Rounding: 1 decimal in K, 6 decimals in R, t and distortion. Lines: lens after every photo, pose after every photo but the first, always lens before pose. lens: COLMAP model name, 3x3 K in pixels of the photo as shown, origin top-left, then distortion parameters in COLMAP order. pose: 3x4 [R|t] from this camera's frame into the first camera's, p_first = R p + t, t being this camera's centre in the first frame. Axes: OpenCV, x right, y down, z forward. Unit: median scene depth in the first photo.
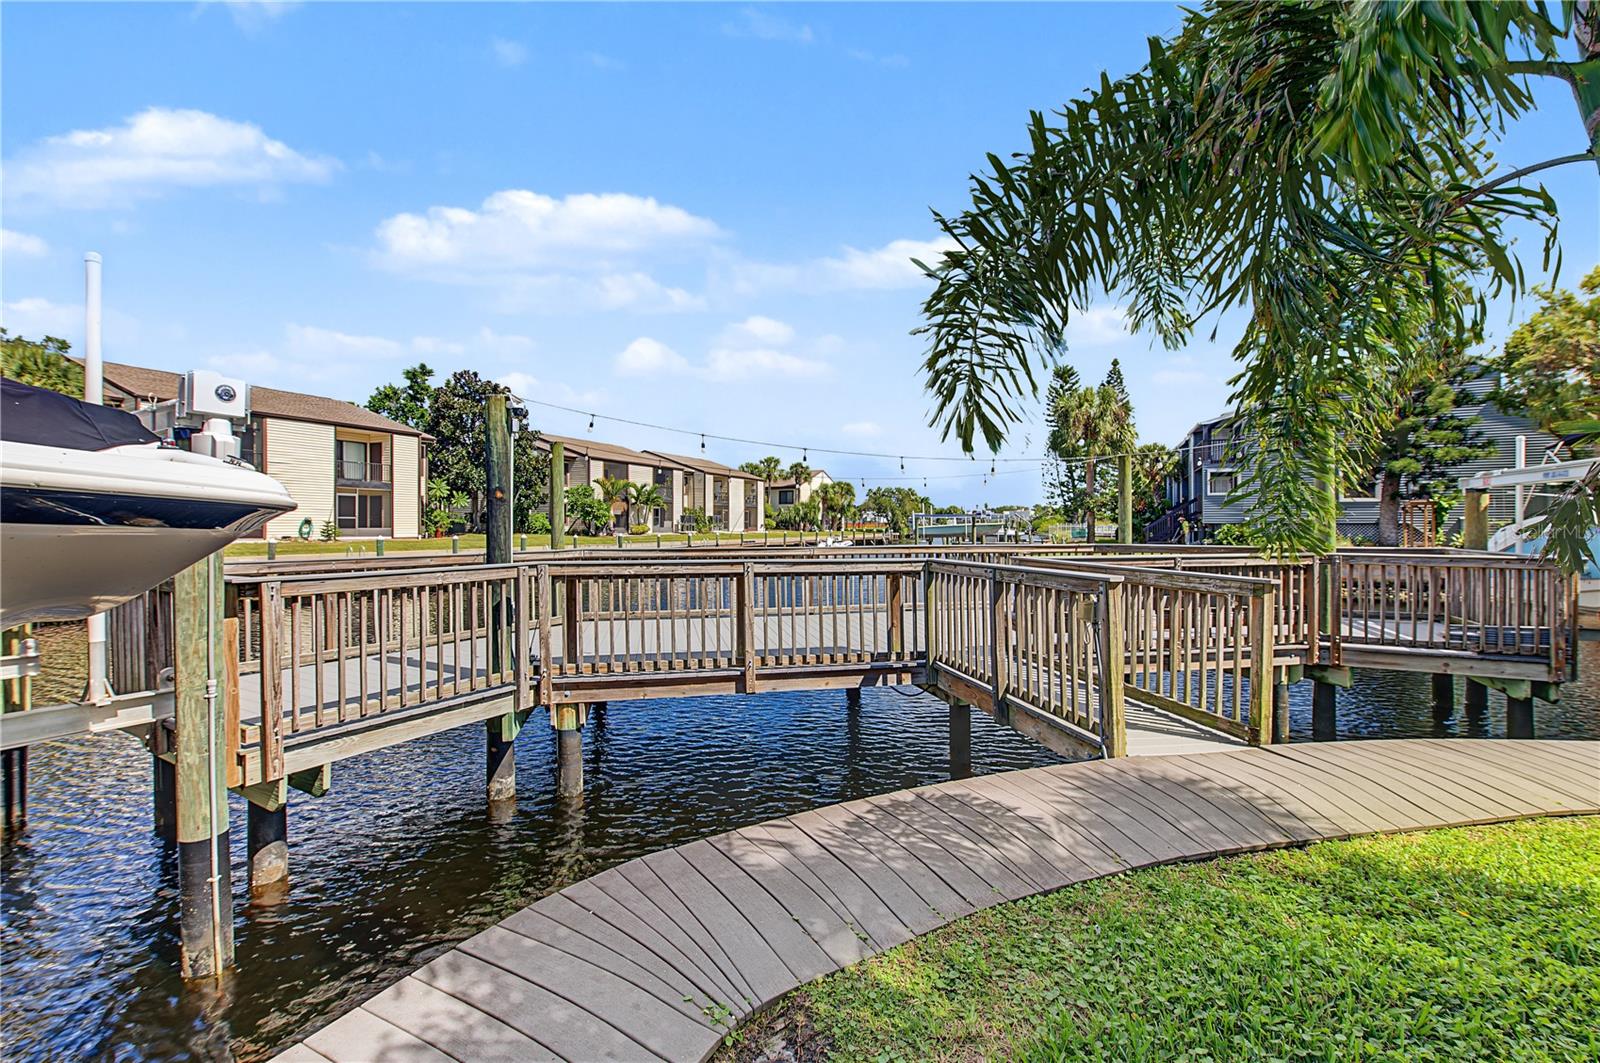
lens RADIAL K [[649.7, 0, 793.5], [0, 649.7, 525.4], [0, 0, 1]] dist [0.000562, -0.001099]
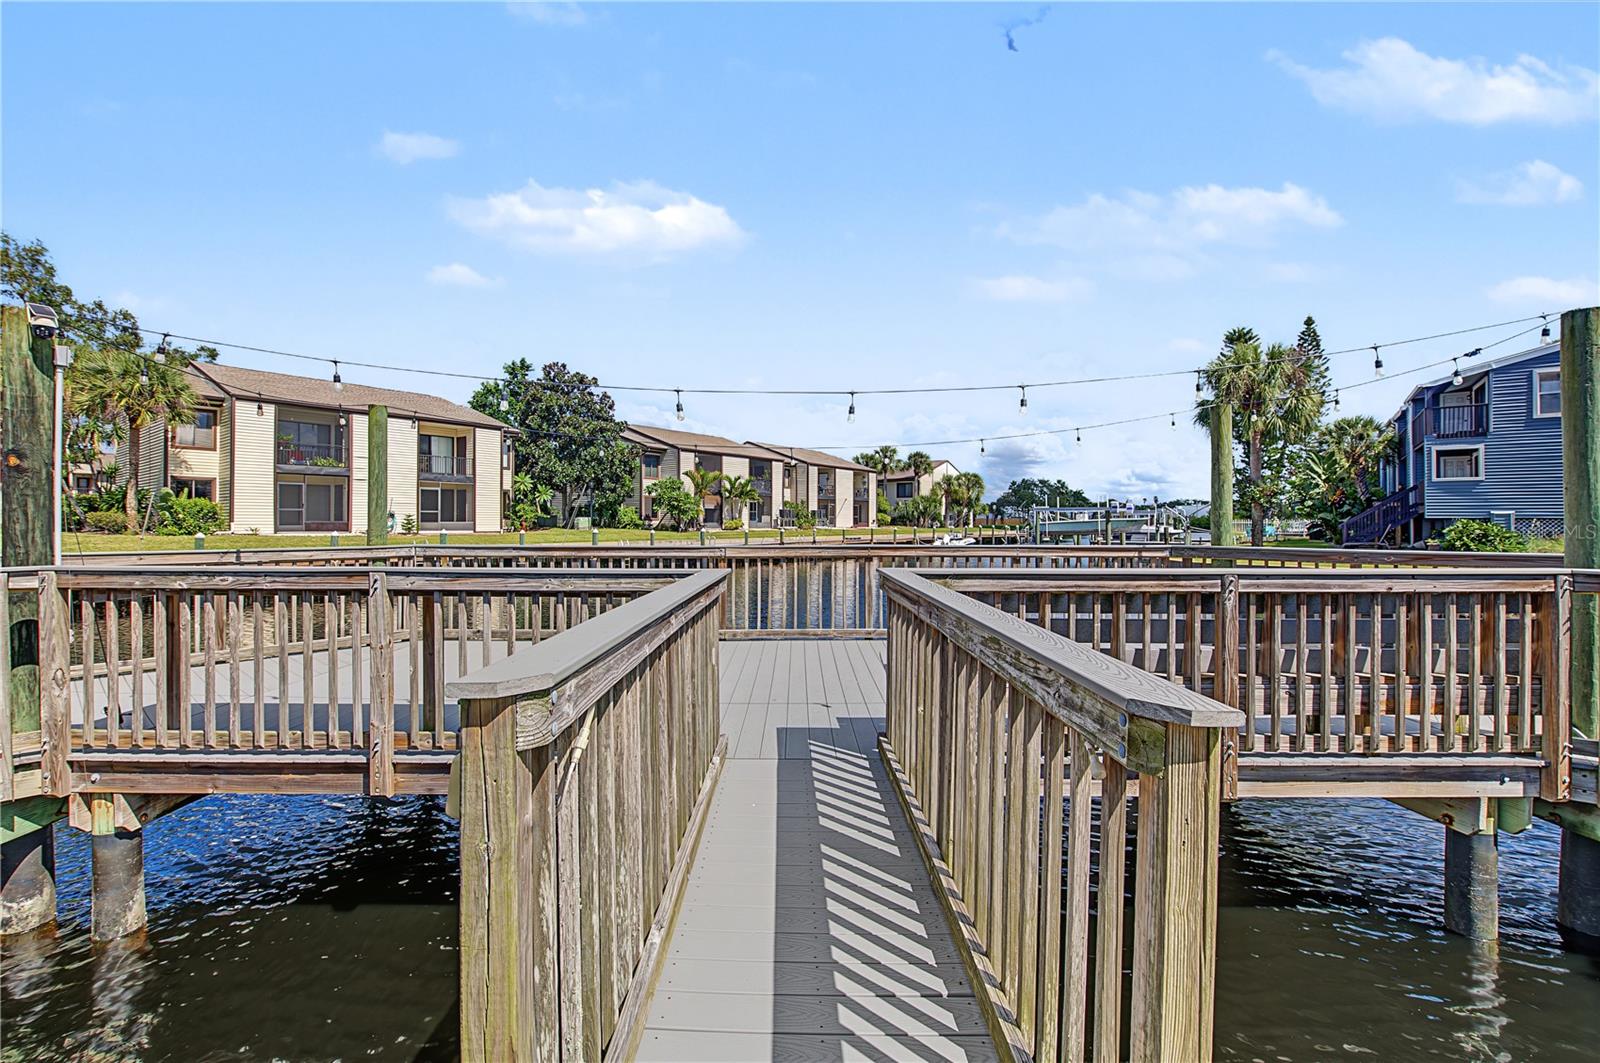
lens RADIAL K [[677.8, 0, 792.8], [0, 677.8, 517.0], [0, 0, 1]] dist [0.000892, -0.001509]
pose [[0.979097, 0.000902, -0.203392, 0.052664], [-0.002236, 0.999977, -0.006327, 0.001260], [0.203382, 0.006650, 0.979077, 0.059464]]
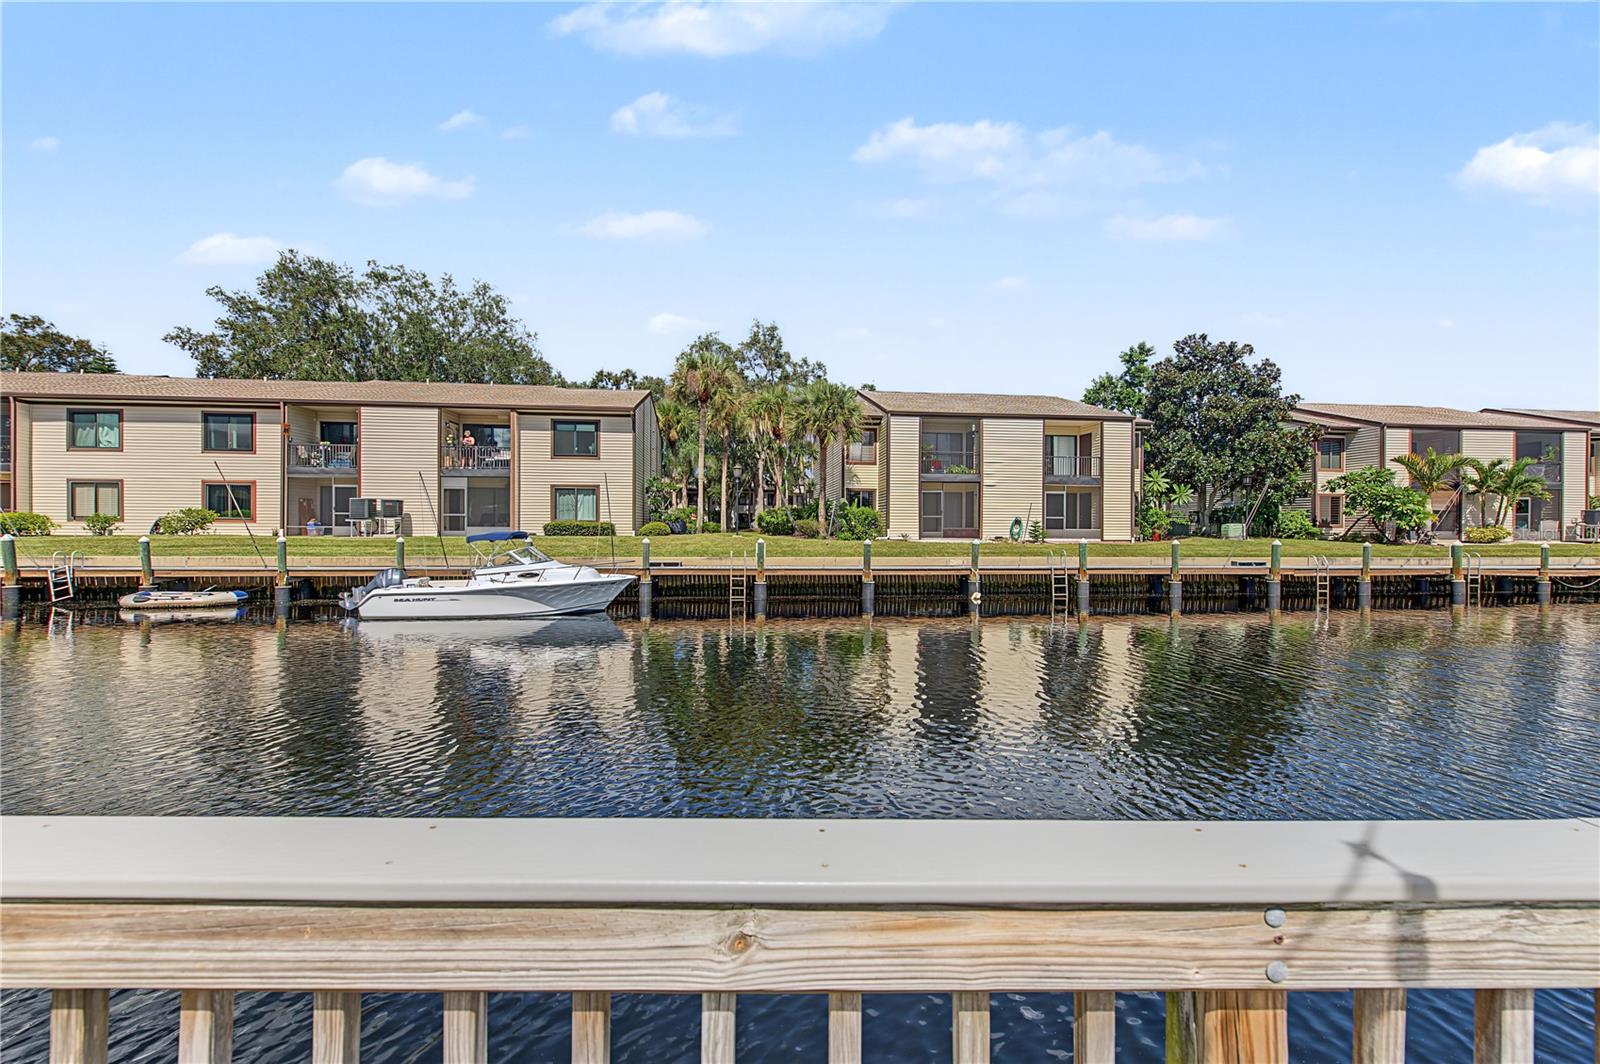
lens RADIAL K [[644.4, 0, 802.0], [0, 644.4, 526.1], [0, 0, 1]] dist [-0.000642, -0.000329]
pose [[0.527815, 0.004391, -0.849348, -0.068306], [-0.004142, 0.999988, 0.002595, -0.000456], [0.849349, 0.002149, 0.527827, 0.145225]]
